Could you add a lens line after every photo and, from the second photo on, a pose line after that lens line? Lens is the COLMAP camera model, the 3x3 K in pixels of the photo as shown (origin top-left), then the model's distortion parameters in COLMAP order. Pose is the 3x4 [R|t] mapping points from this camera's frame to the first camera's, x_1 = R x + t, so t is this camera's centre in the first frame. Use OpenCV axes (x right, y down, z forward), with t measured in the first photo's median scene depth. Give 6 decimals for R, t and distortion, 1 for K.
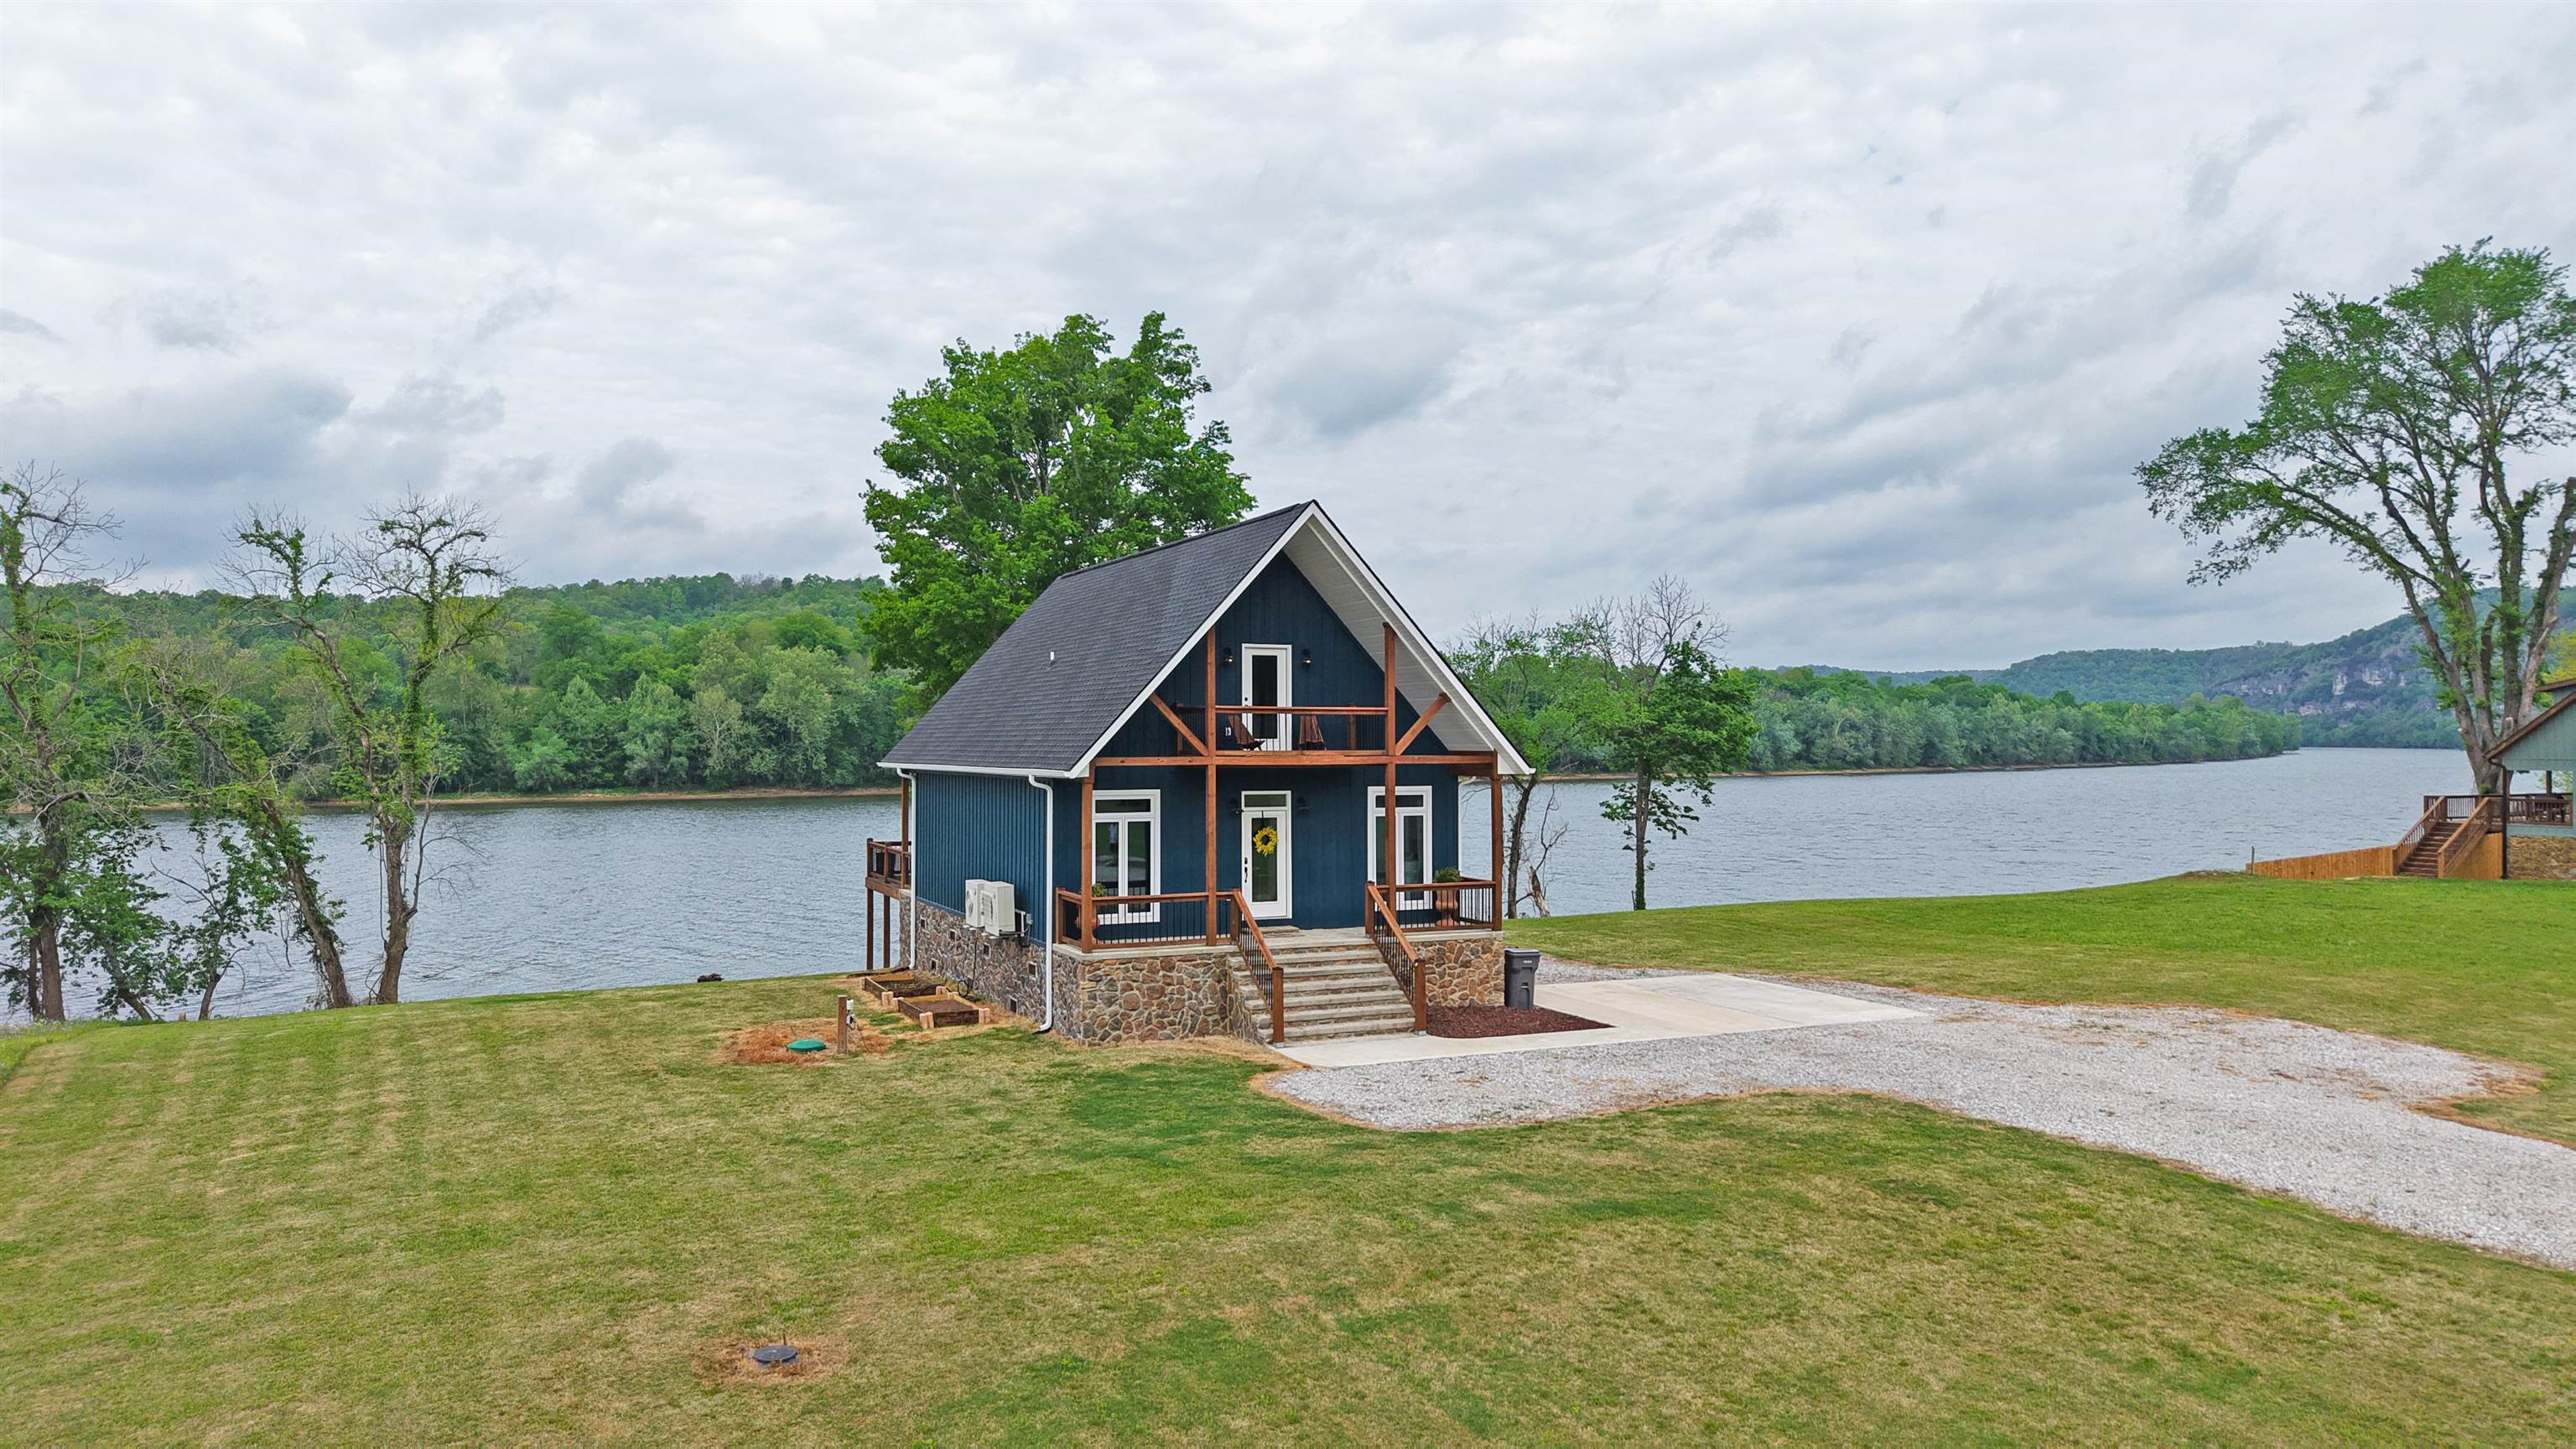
lens RADIAL K [[1699.3, 0, 1290.7], [0, 1699.3, 725.4], [0, 0, 1]] dist [0.003412, 0.001879]
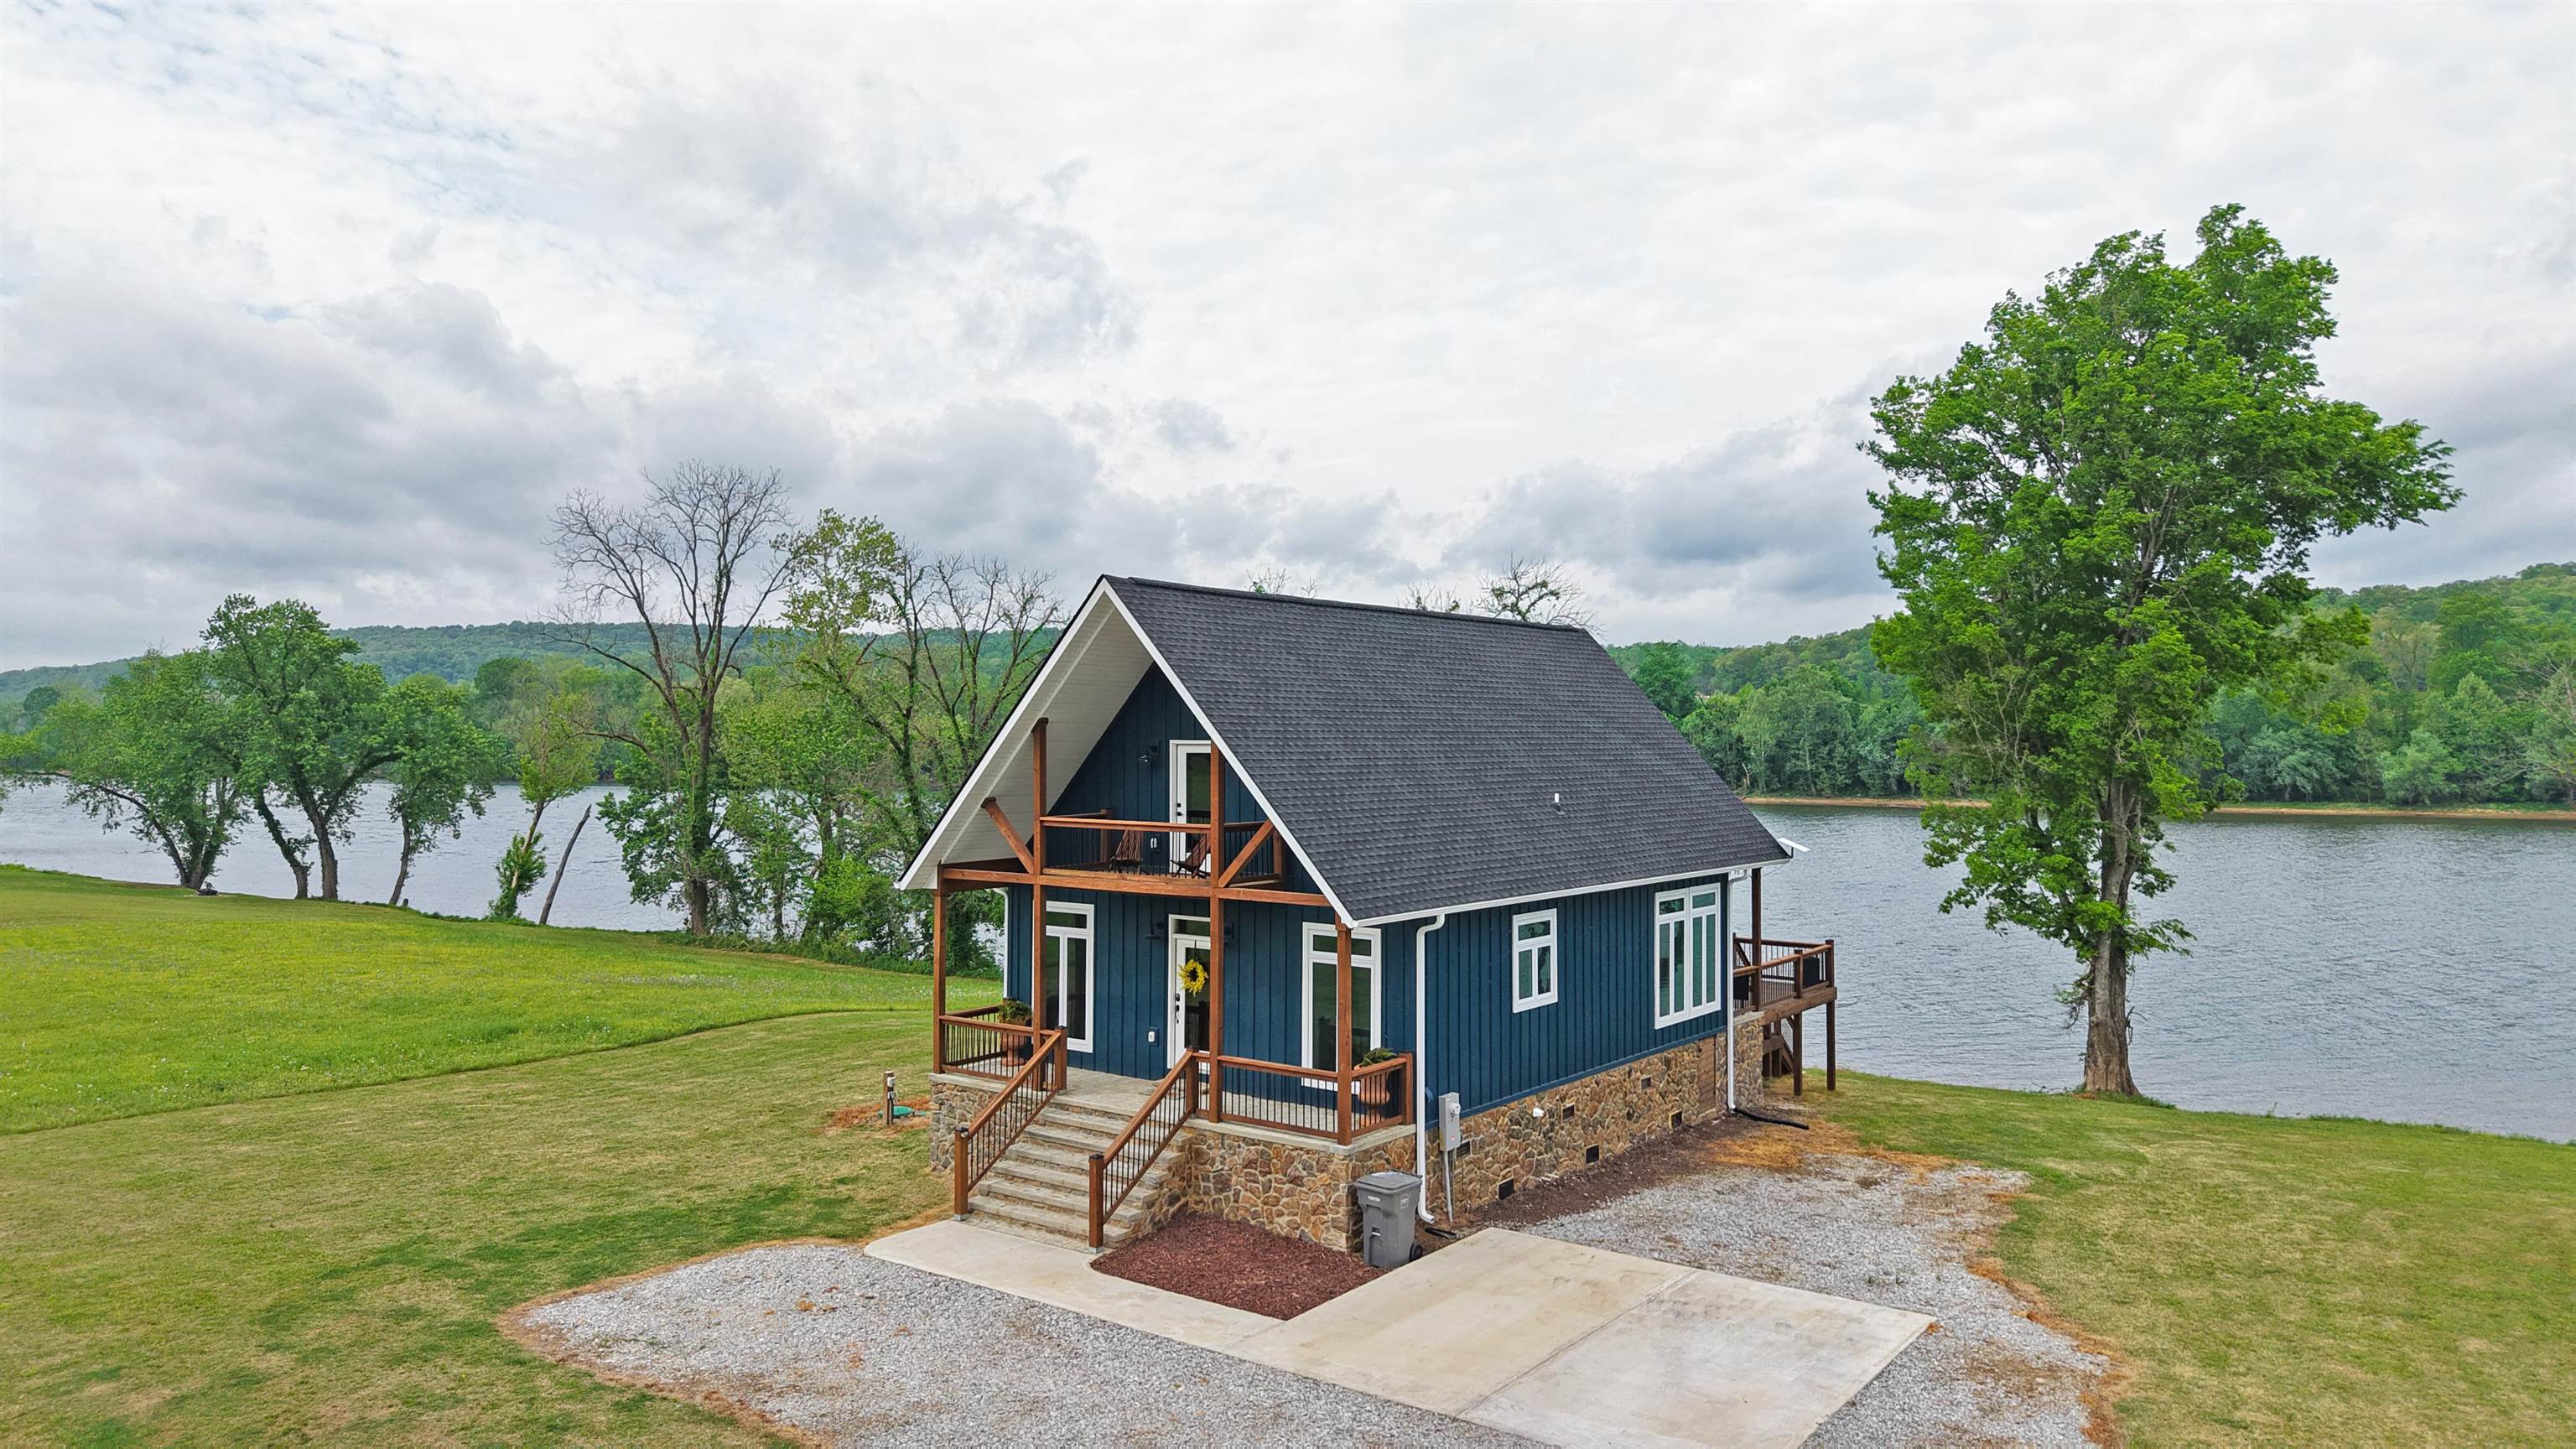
lens RADIAL K [[1744.0, 0, 1285.5], [0, 1744.0, 807.0], [0, 0, 1]] dist [-0.004090, -0.002025]
pose [[0.485225, 0.039422, -0.873500, 0.715353], [0.003851, 0.998877, 0.047220, -0.051850], [0.874381, -0.026276, 0.484529, 0.614612]]
